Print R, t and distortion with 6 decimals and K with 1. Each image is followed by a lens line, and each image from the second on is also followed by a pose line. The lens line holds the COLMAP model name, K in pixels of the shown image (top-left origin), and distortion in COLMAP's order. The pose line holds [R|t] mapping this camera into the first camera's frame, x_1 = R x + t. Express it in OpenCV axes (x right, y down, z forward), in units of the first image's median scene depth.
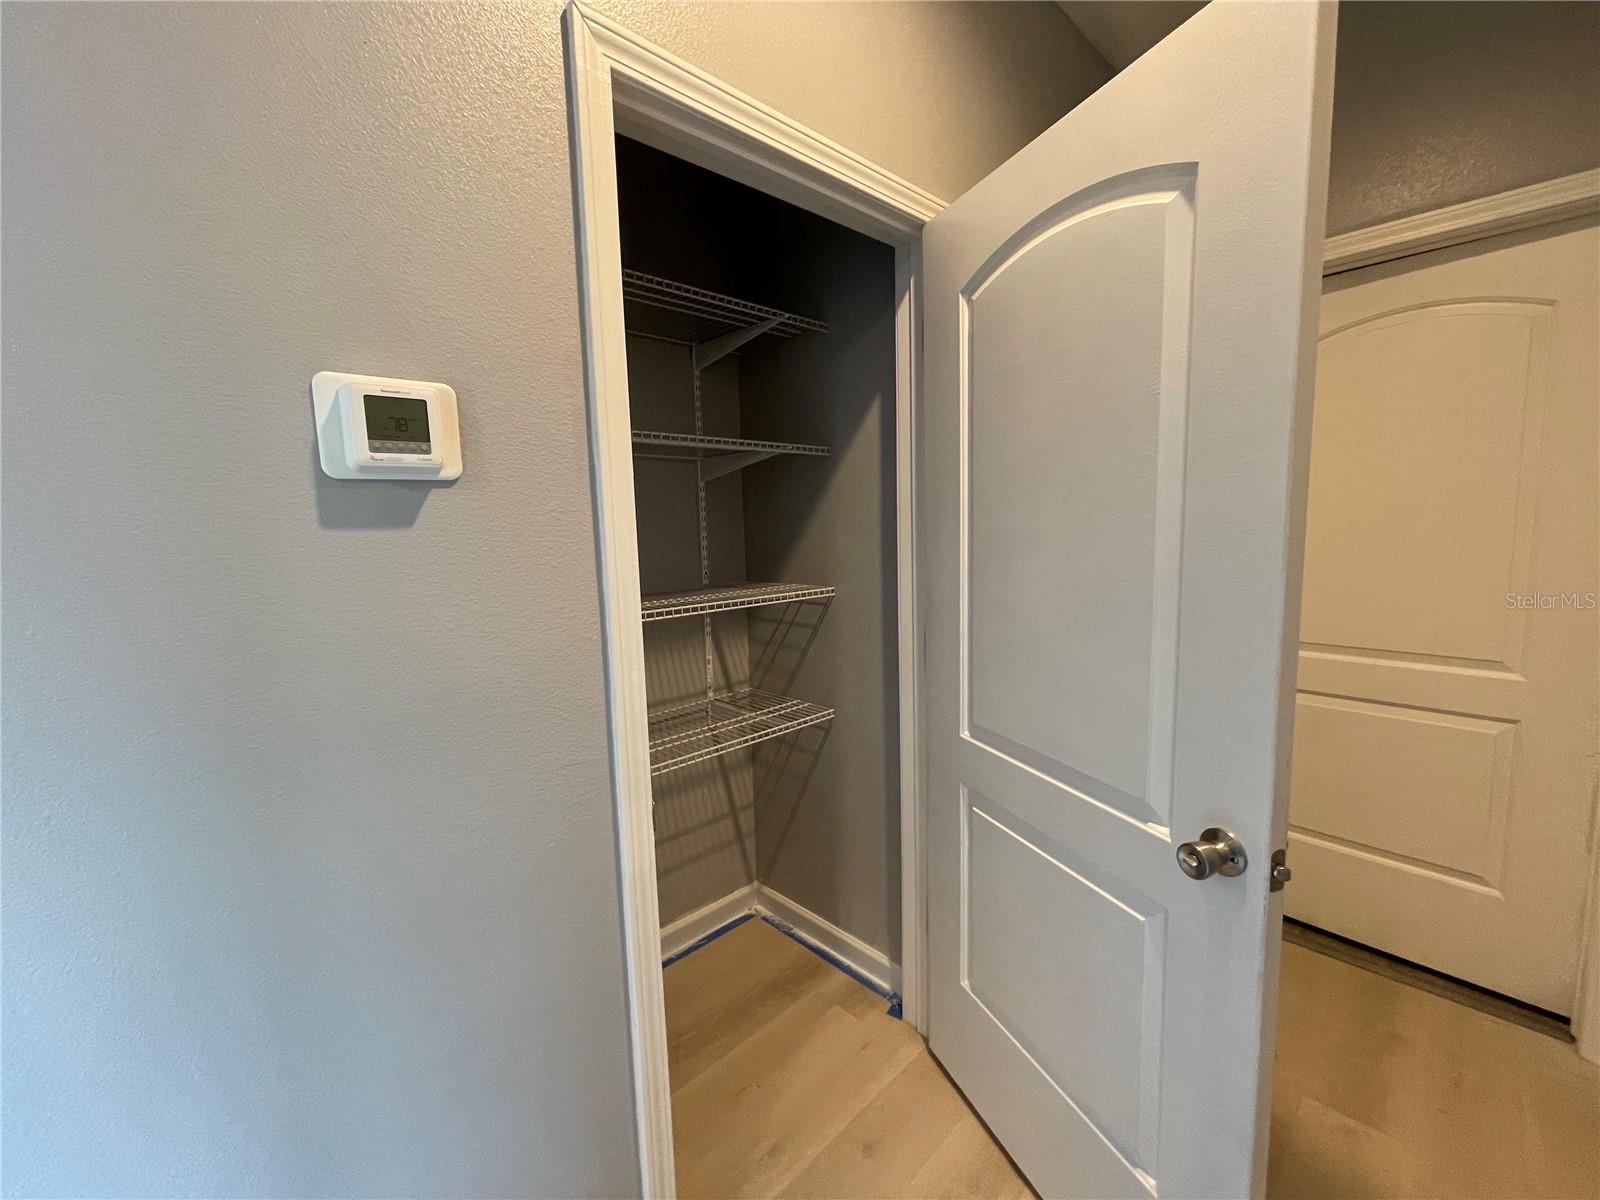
lens RADIAL K [[649.5, 0, 801.4], [0, 649.5, 597.7], [0, 0, 1]] dist [0.001584, 0.000798]
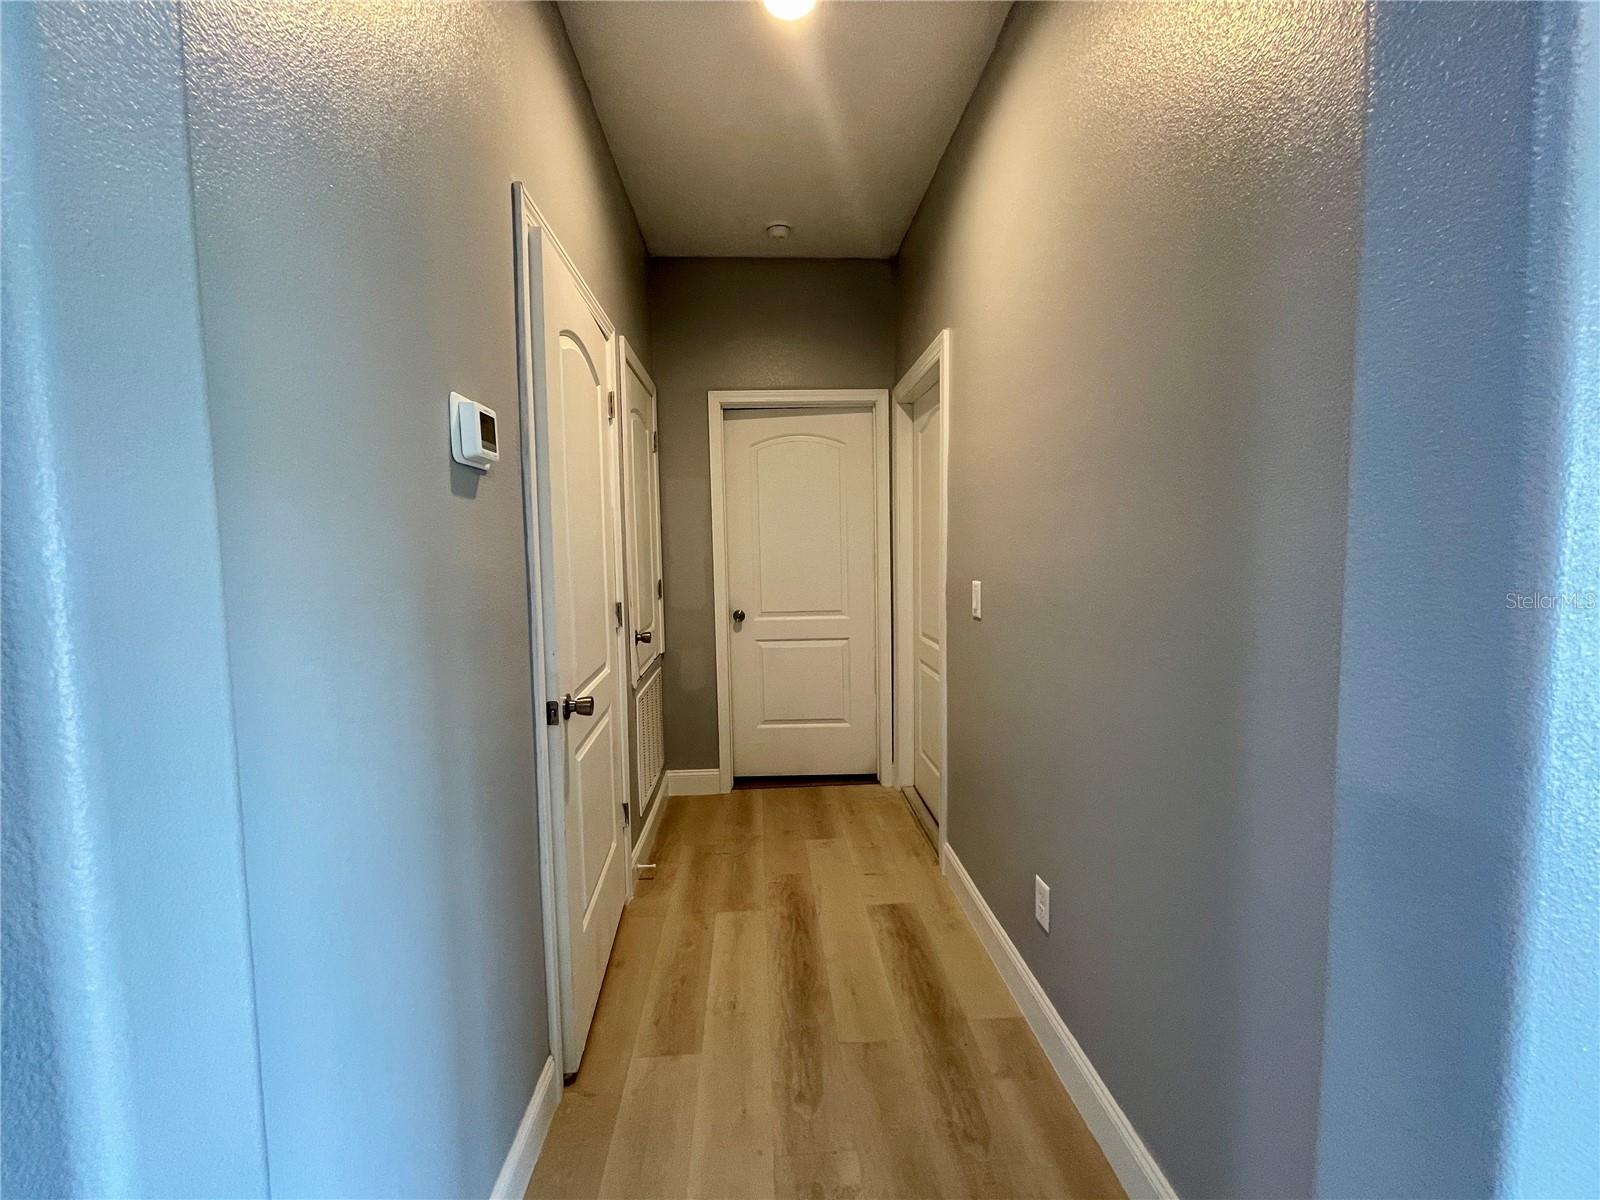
lens RADIAL K [[649.5, 0, 799.6], [0, 649.5, 597.6], [0, 0, 1]] dist [0.001584, 0.000798]
pose [[0.651128, -0.040842, 0.757868, -0.560048], [0.082173, 0.996475, -0.016899, 0.090452], [-0.754506, 0.073280, 0.652189, -0.228873]]
